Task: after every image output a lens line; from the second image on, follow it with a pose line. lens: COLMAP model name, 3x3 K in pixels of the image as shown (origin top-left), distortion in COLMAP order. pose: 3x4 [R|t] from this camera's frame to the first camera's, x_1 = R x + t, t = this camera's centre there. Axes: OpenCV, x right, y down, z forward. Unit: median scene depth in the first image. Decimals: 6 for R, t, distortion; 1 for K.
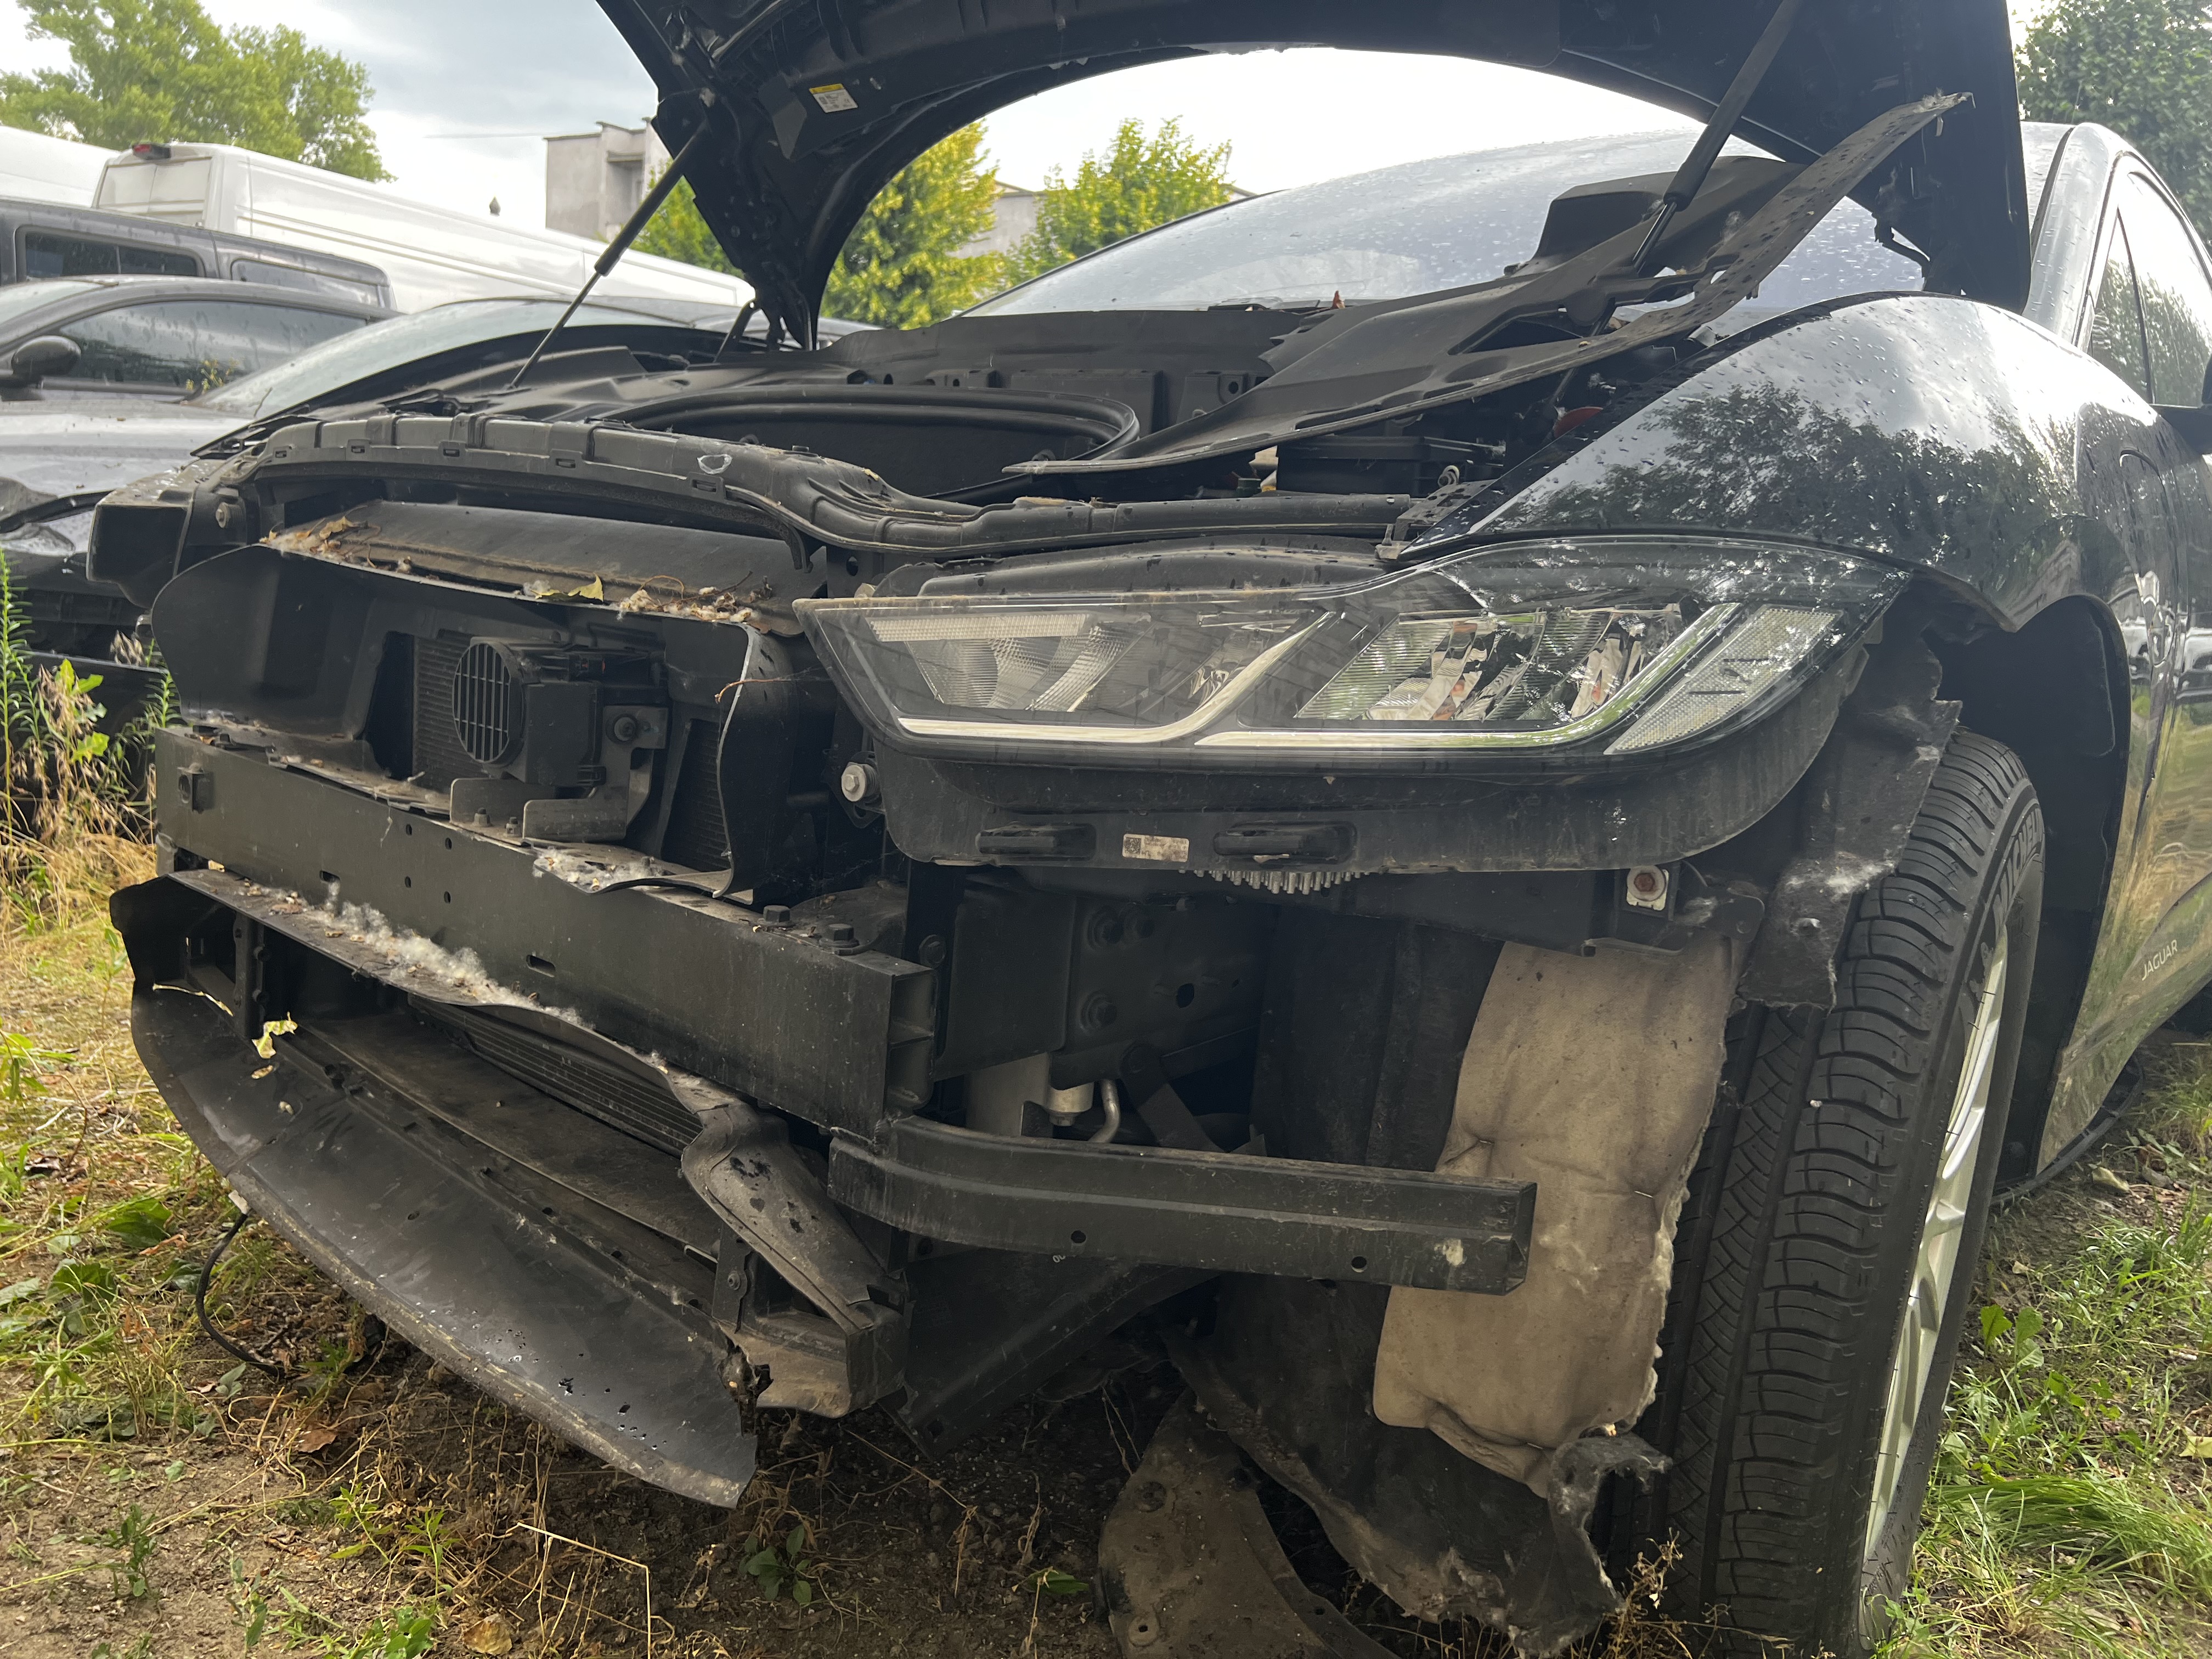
lens RADIAL K [[1673.2, 0, 1106.9], [0, 1673.2, 828.8], [0, 0, 1]] dist [0.042844, -0.046516]
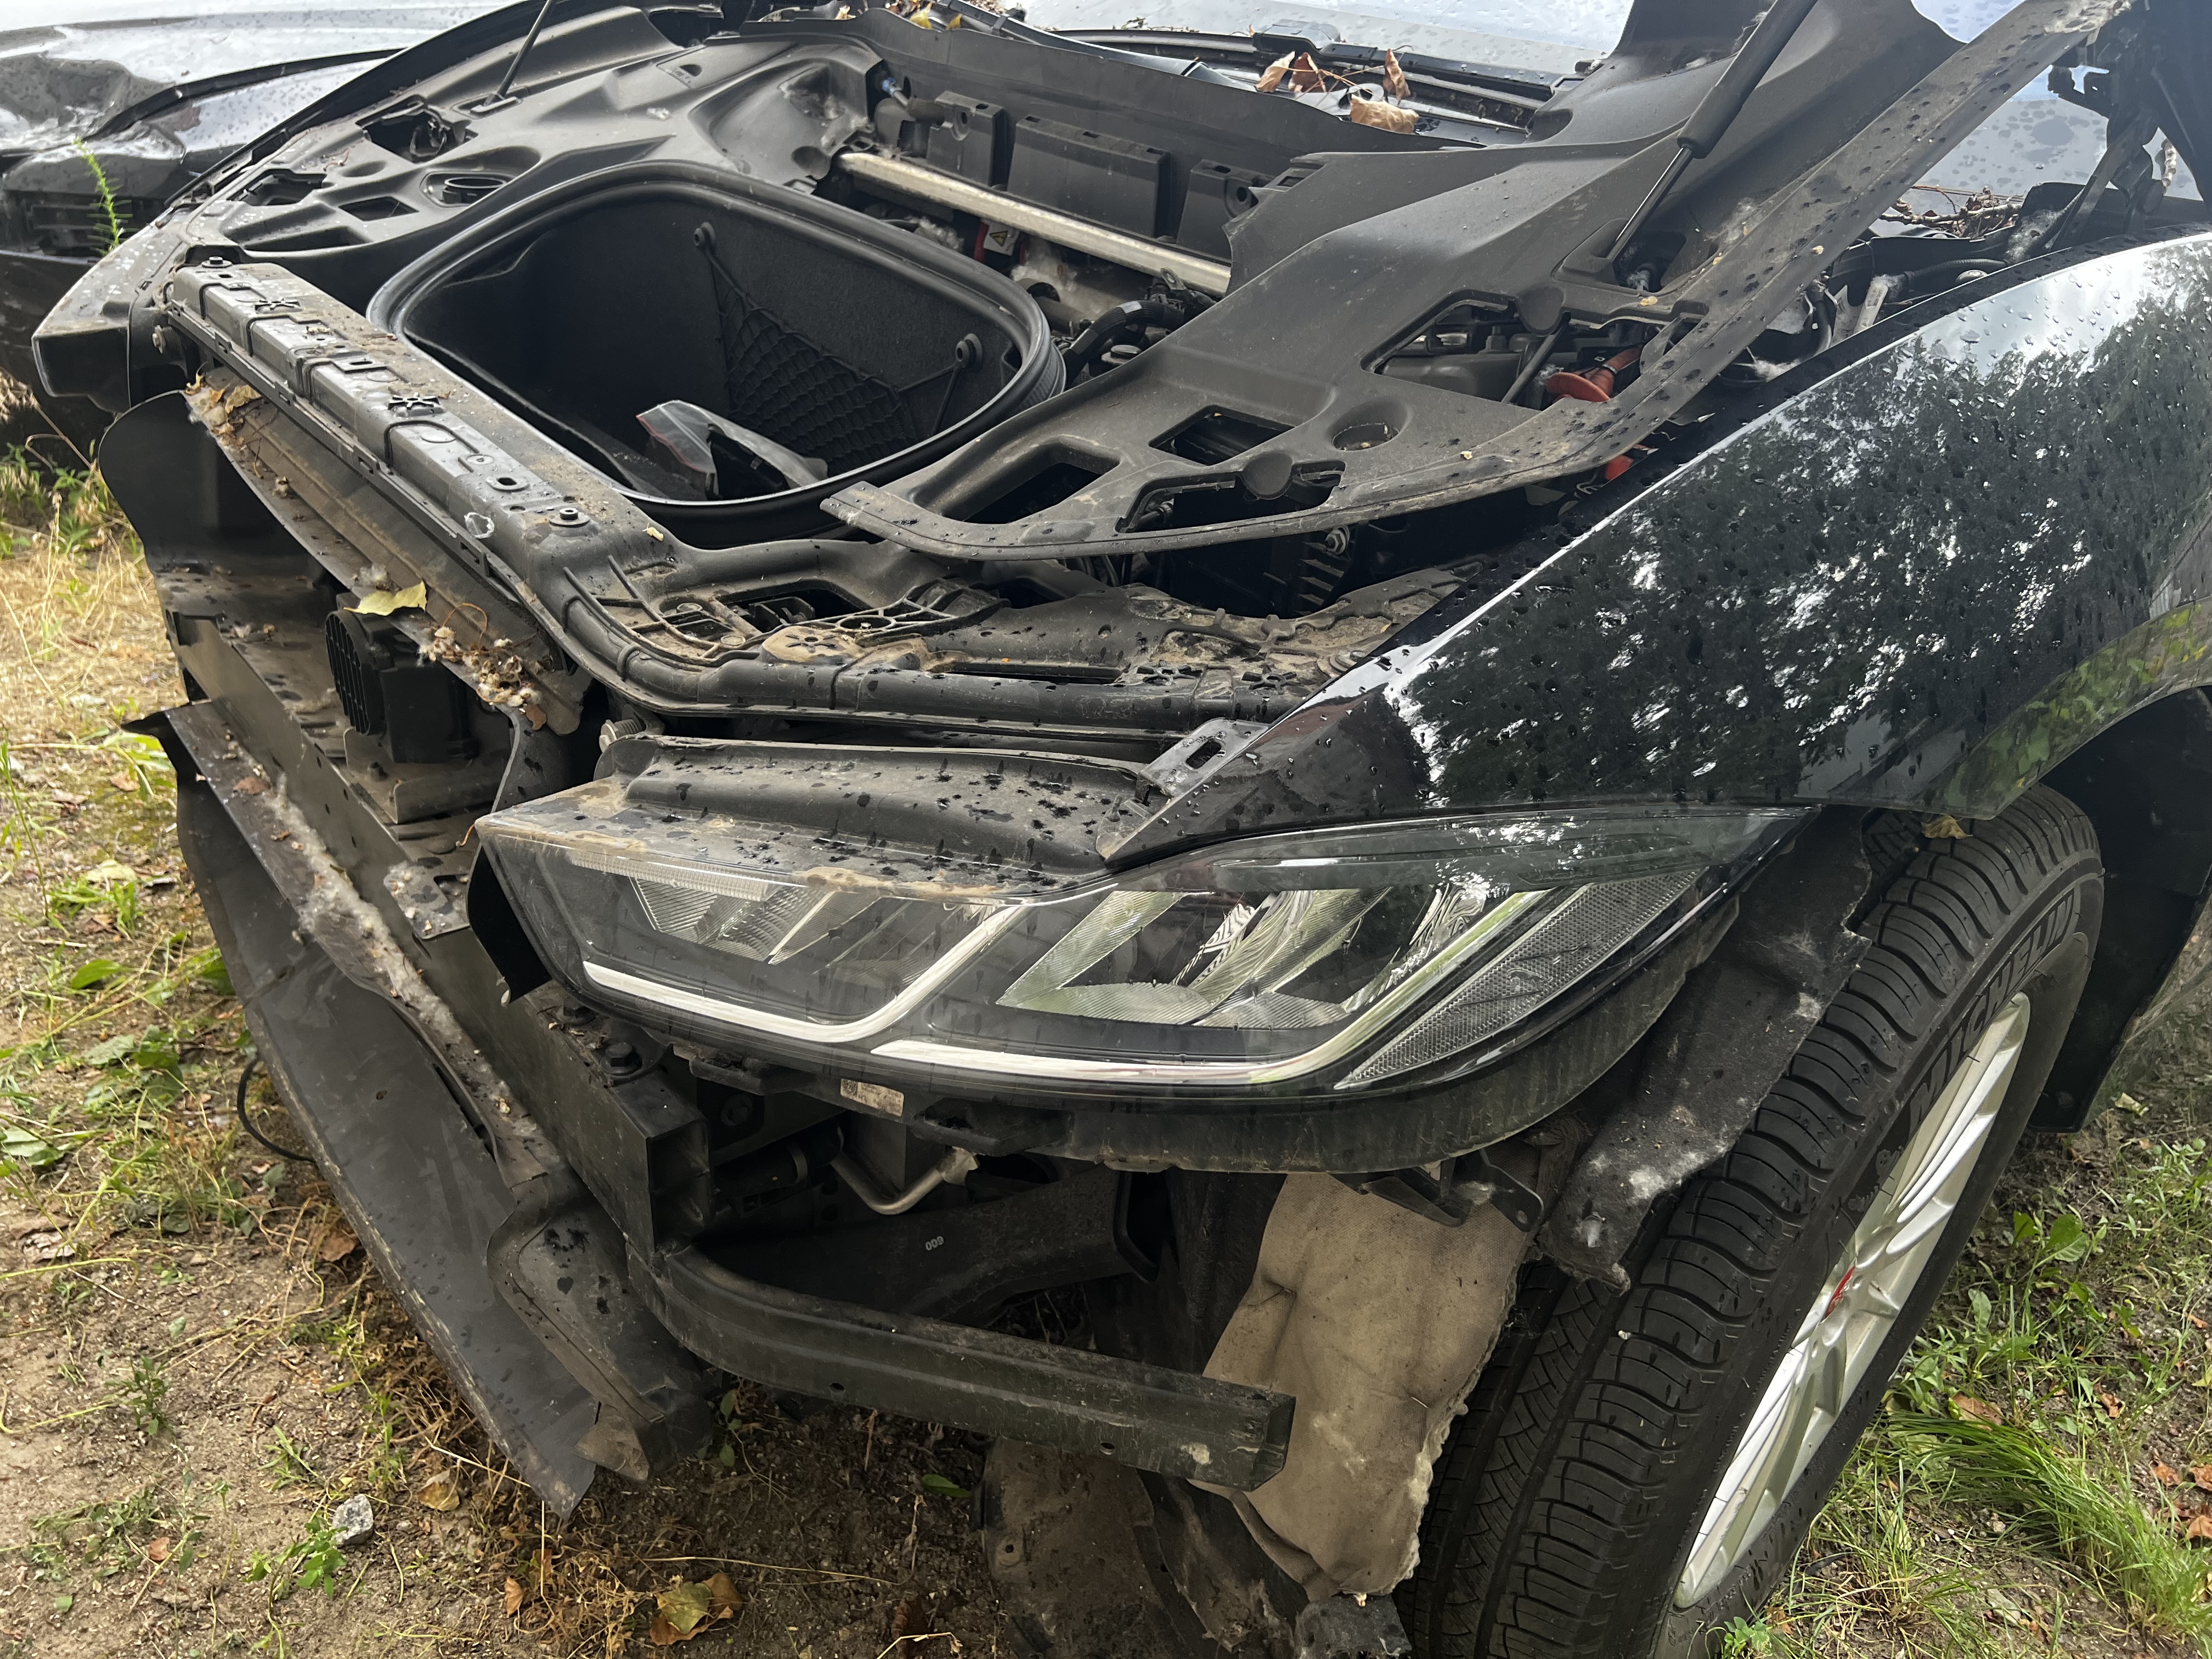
lens RADIAL K [[1673.2, 0, 1102.7], [0, 1673.2, 831.3], [0, 0, 1]] dist [0.042844, -0.046516]
pose [[0.985022, 0.074822, -0.155350, 0.252408], [-0.018506, 0.941617, 0.336178, -0.385314], [0.171434, -0.328268, 0.928898, 0.178876]]
